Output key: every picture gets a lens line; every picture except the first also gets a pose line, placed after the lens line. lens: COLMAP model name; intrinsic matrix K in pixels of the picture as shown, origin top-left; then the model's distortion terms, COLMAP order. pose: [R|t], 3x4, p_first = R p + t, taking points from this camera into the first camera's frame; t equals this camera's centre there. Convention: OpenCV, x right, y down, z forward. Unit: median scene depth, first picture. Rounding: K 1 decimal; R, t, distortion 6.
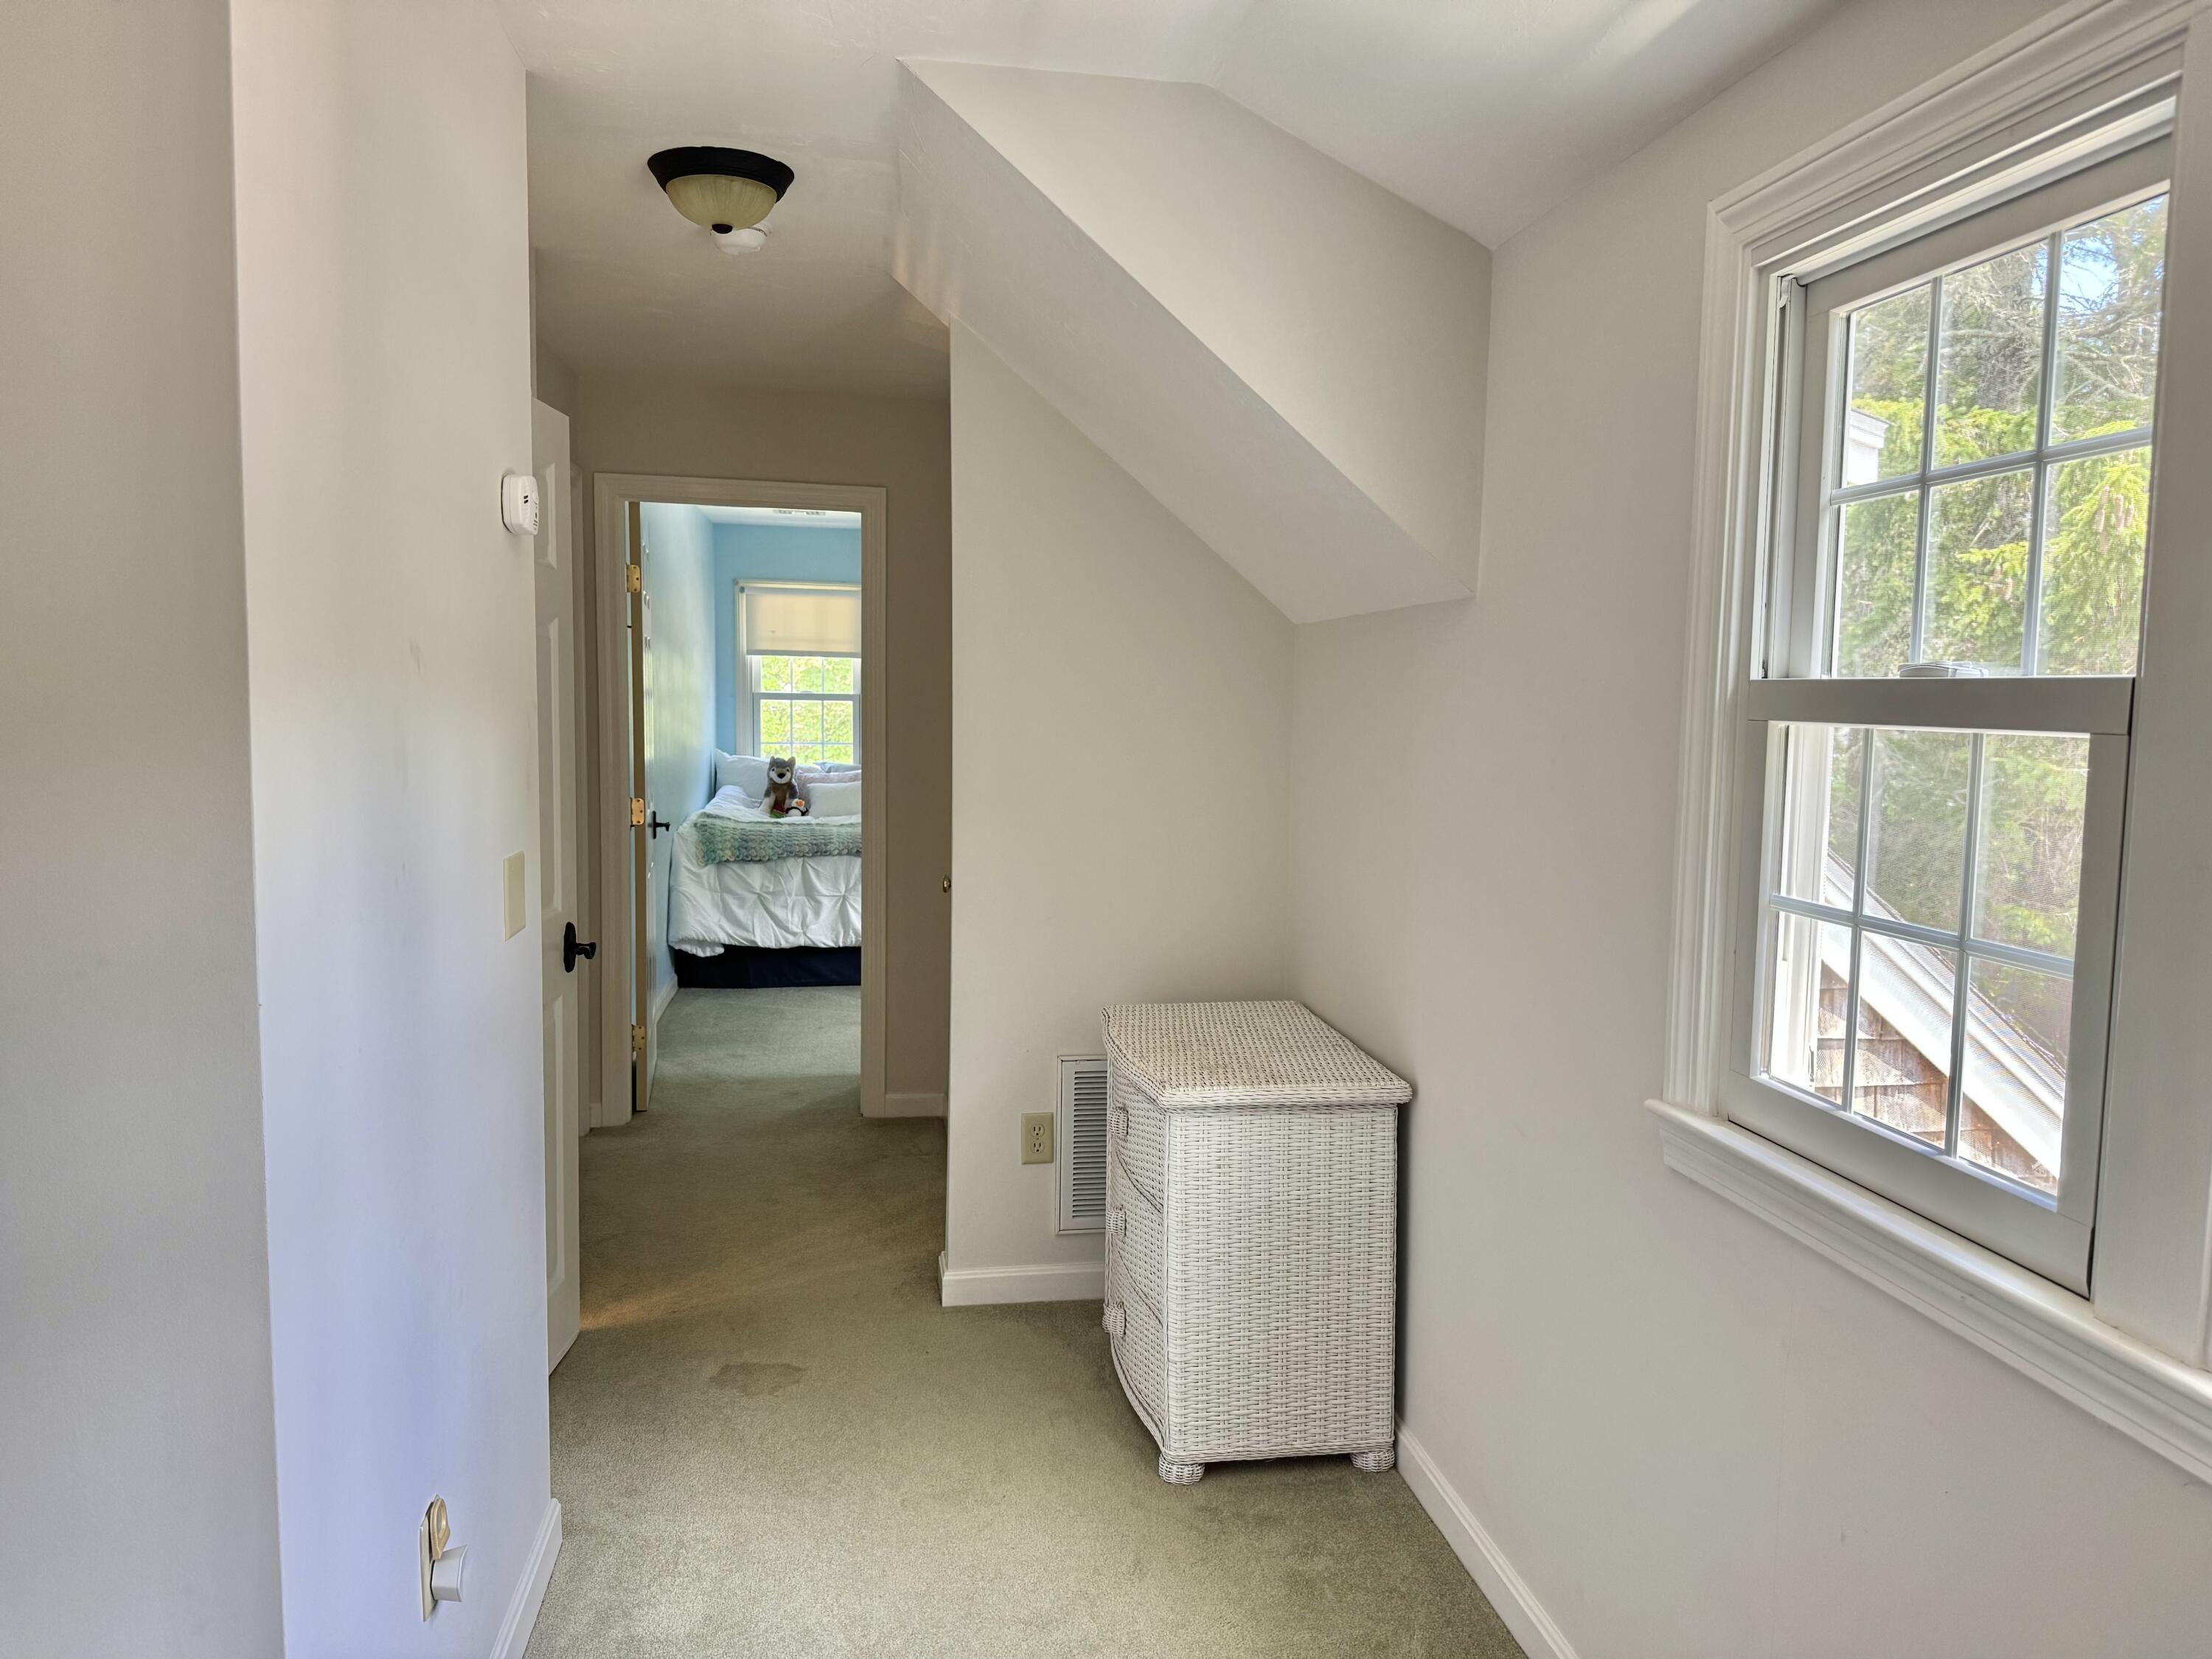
lens RADIAL K [[1574.6, 0, 1105.7], [0, 1574.6, 832.6], [0, 0, 1]] dist [0.046742, -0.078598]
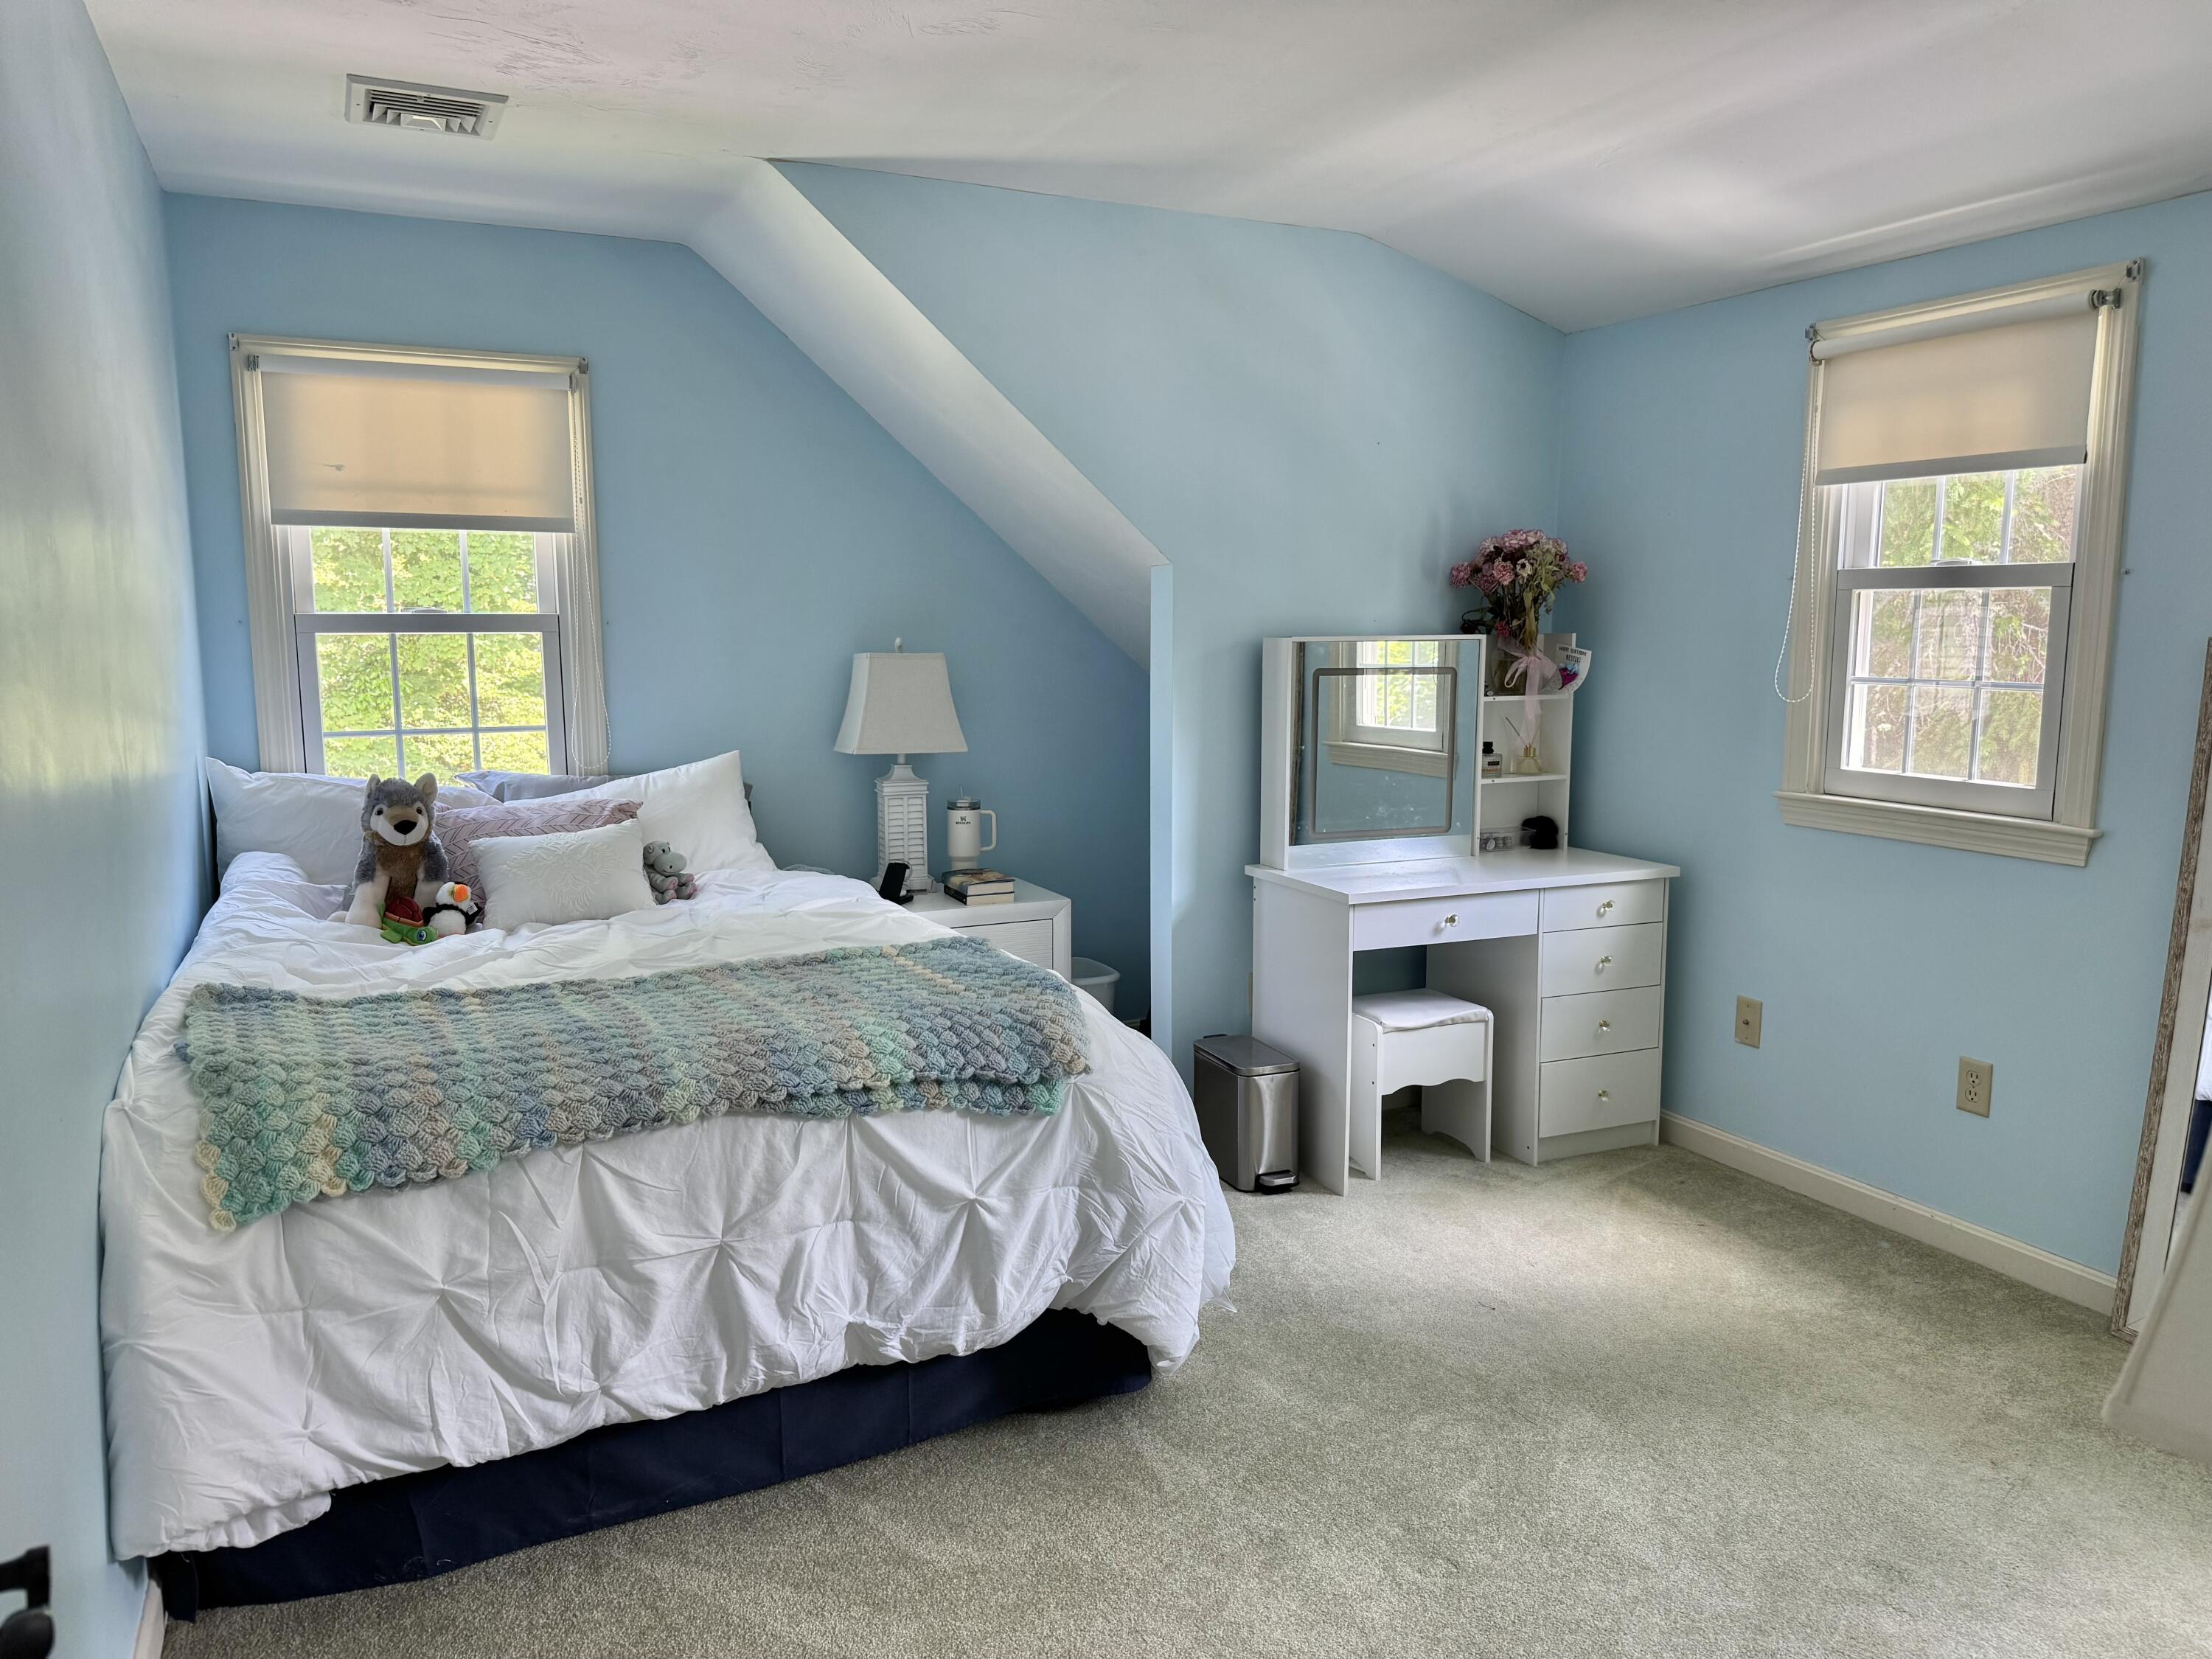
lens RADIAL K [[1574.6, 0, 1106.1], [0, 1574.6, 810.8], [0, 0, 1]] dist [0.046742, -0.078598]
pose [[0.954469, -0.052018, 0.293740, -0.155454], [0.040244, 0.998131, 0.045991, -0.051339], [-0.295584, -0.032075, 0.954778, 0.576240]]
